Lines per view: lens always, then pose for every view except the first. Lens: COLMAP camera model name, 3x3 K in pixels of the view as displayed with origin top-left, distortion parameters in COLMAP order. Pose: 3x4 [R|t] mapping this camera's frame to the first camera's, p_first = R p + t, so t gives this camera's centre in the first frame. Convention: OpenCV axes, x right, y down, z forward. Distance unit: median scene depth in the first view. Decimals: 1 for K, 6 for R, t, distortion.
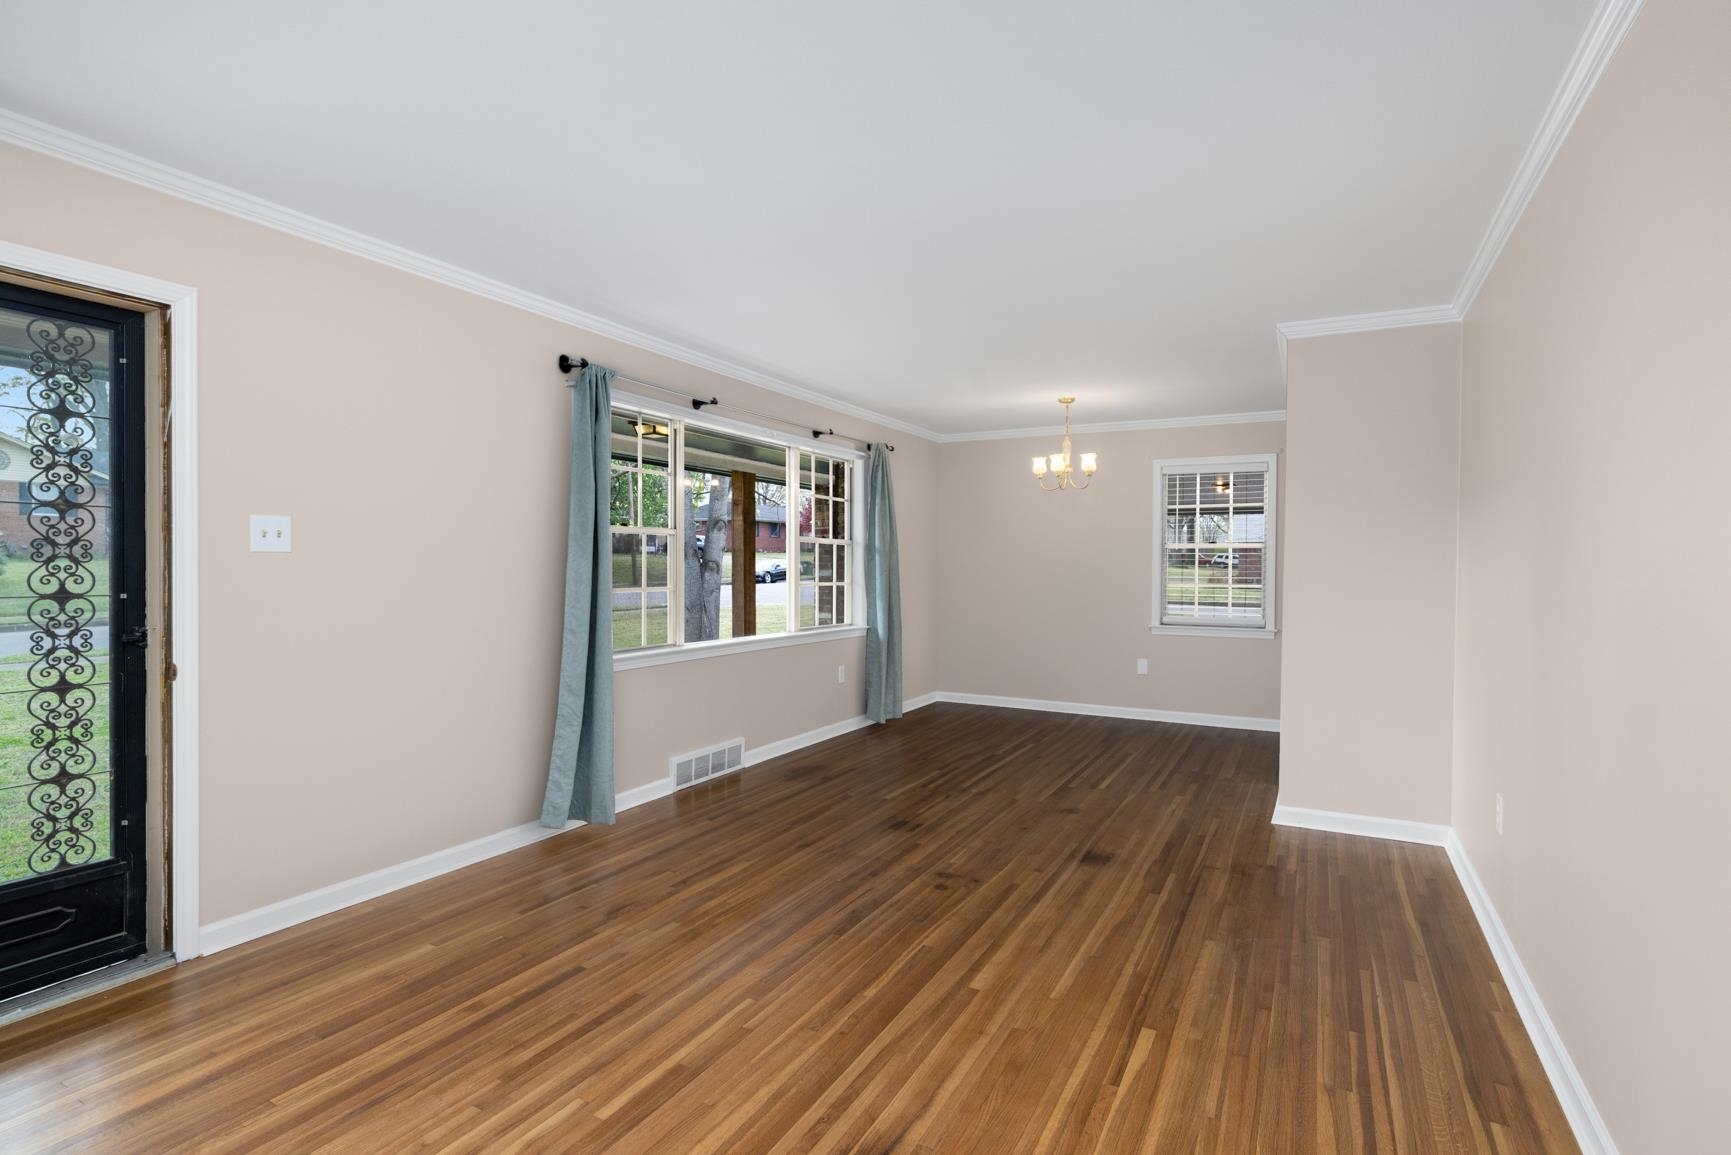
lens RADIAL K [[795.4, 0, 860.9], [0, 795.4, 570.1], [0, 0, 1]] dist [-0.000594, -0.000097]
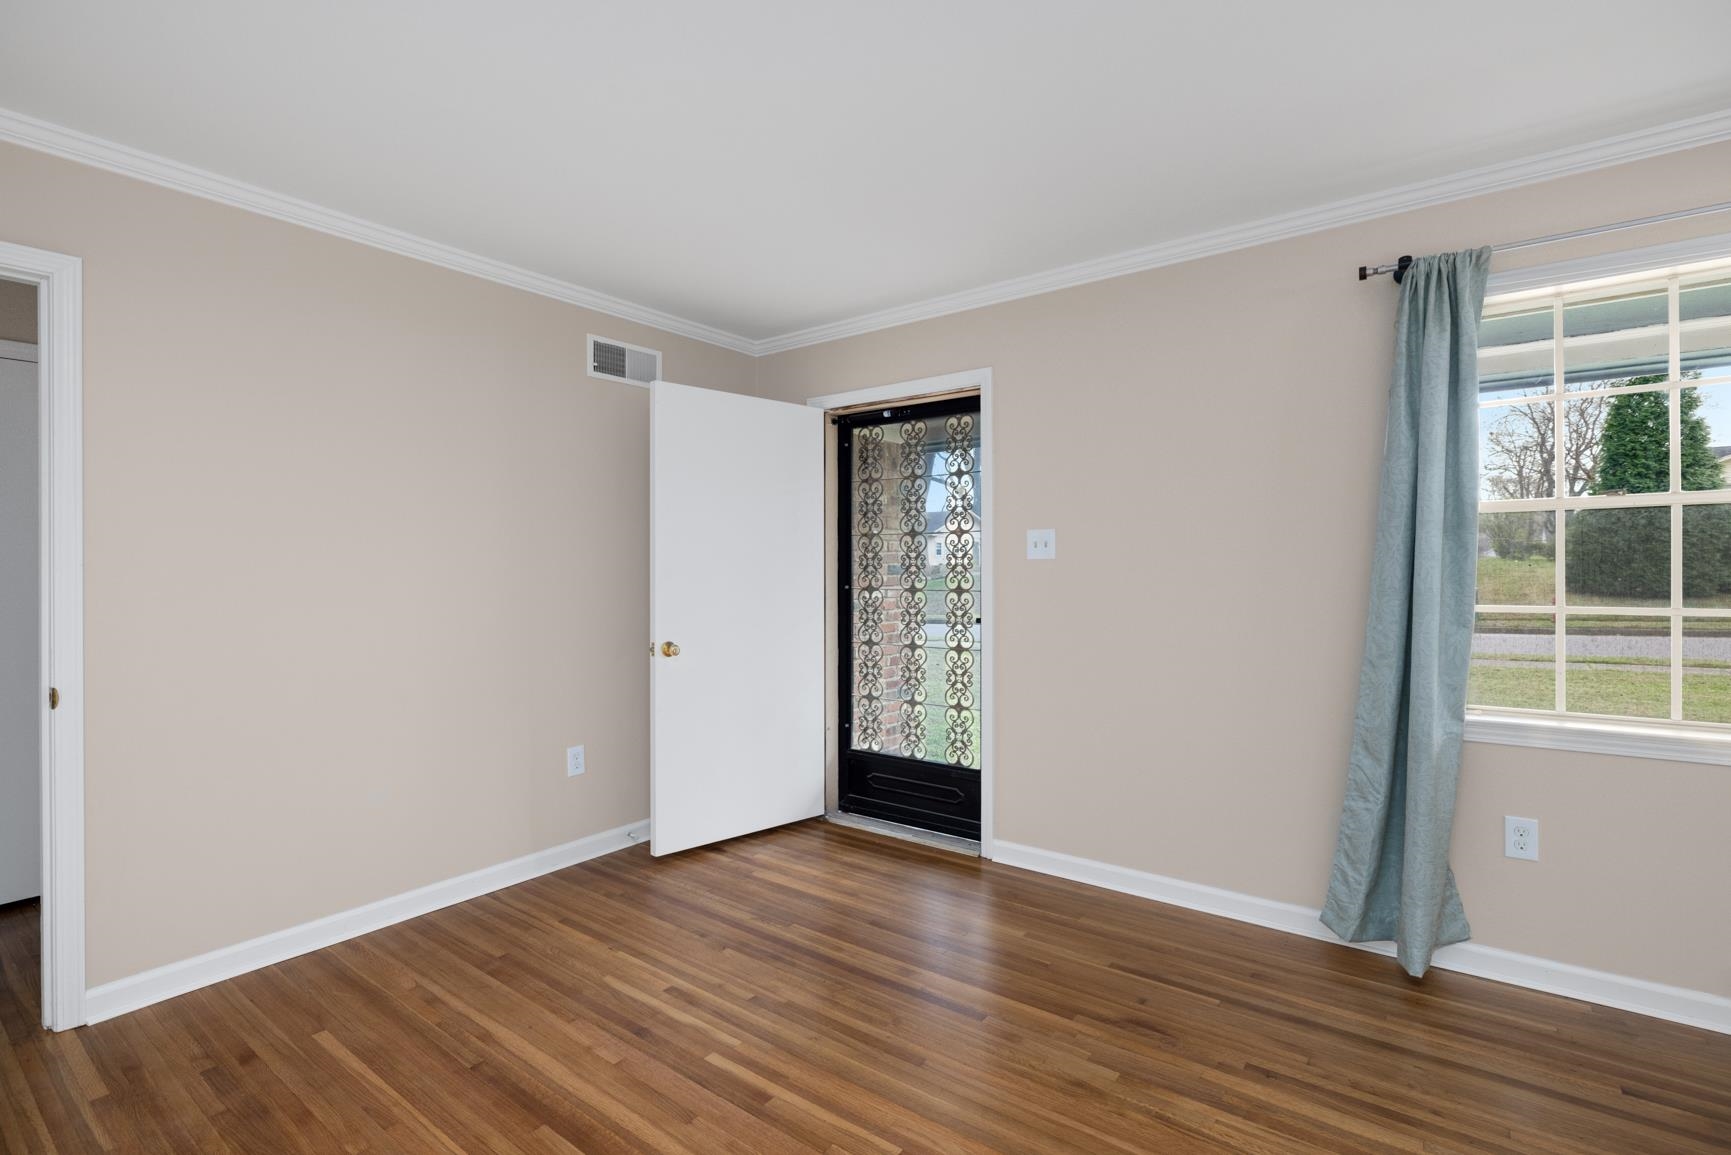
lens RADIAL K [[795.4, 0, 860.9], [0, 795.4, 570.1], [0, 0, 1]] dist [-0.000594, -0.000097]
pose [[-0.112923, -0.001811, -0.993602, 0.510814], [0.000353, 0.999998, -0.001863, -0.004414], [0.993604, -0.000561, -0.112923, 0.880267]]
